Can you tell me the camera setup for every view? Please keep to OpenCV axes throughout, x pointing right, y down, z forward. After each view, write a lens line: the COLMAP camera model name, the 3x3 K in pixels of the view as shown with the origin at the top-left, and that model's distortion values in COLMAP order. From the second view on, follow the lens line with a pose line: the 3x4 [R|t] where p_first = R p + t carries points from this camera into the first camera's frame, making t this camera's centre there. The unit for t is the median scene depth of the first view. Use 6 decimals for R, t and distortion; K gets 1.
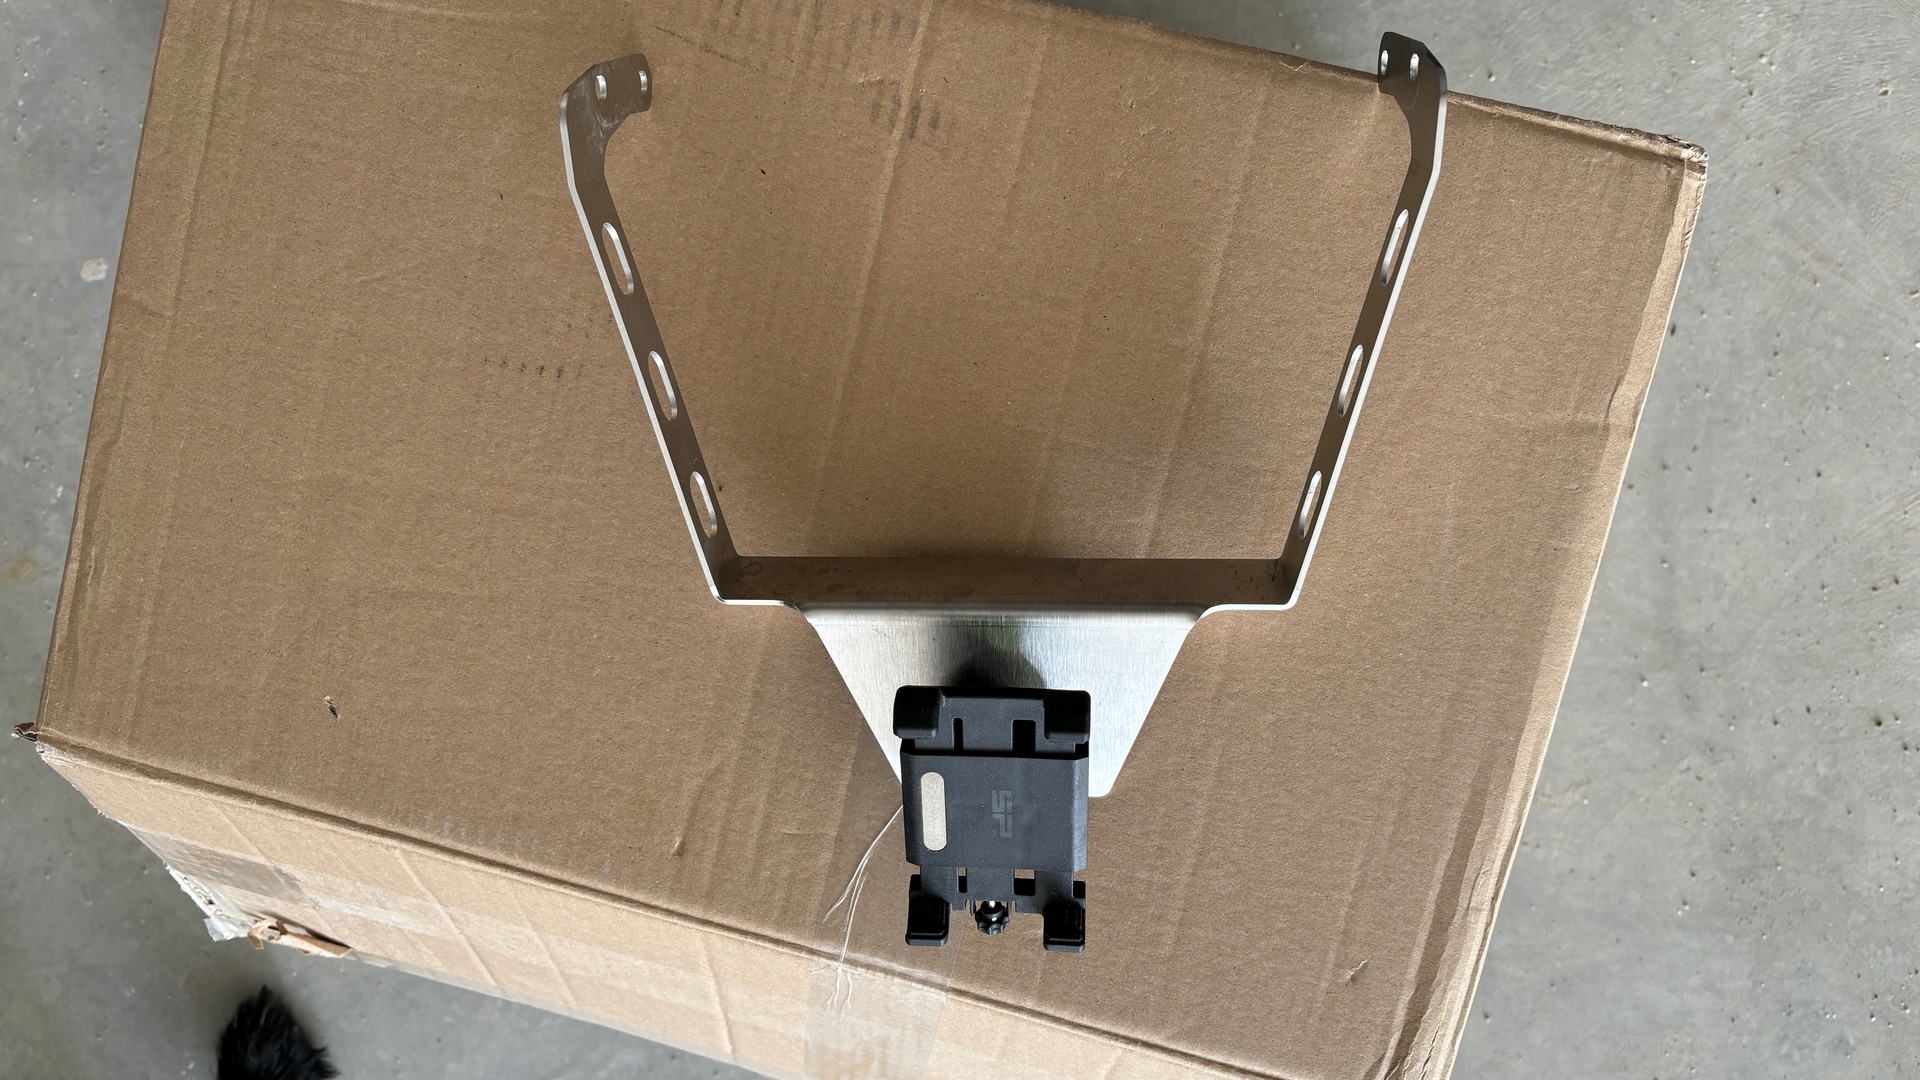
lens RADIAL K [[1439.1, 0, 960.0], [0, 1439.1, 540.0], [0, 0, 1]] dist [0.030745, -0.031277]
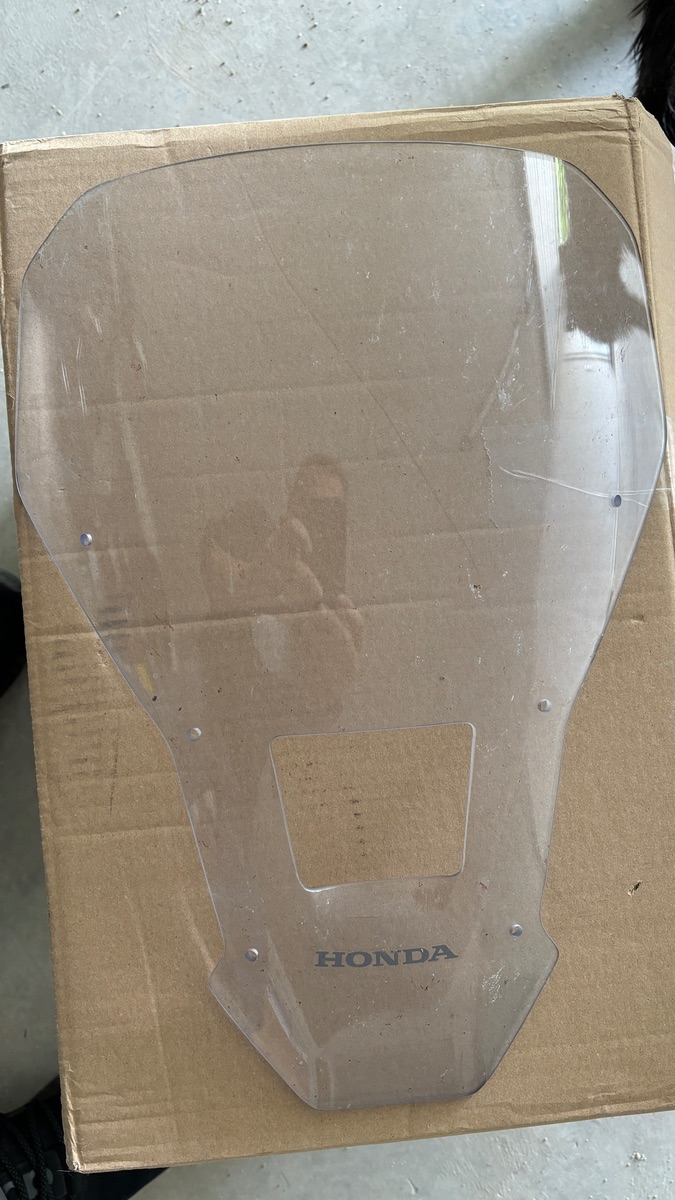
lens RADIAL K [[899.4, 0, 337.5], [0, 899.4, 600.0], [0, 0, 1]] dist [0.030745, -0.031277]
pose [[-0.327638, -0.935241, 0.134080, -0.204236], [0.941737, -0.334694, -0.033342, -0.034320], [0.076059, 0.115344, 0.990409, 0.080749]]
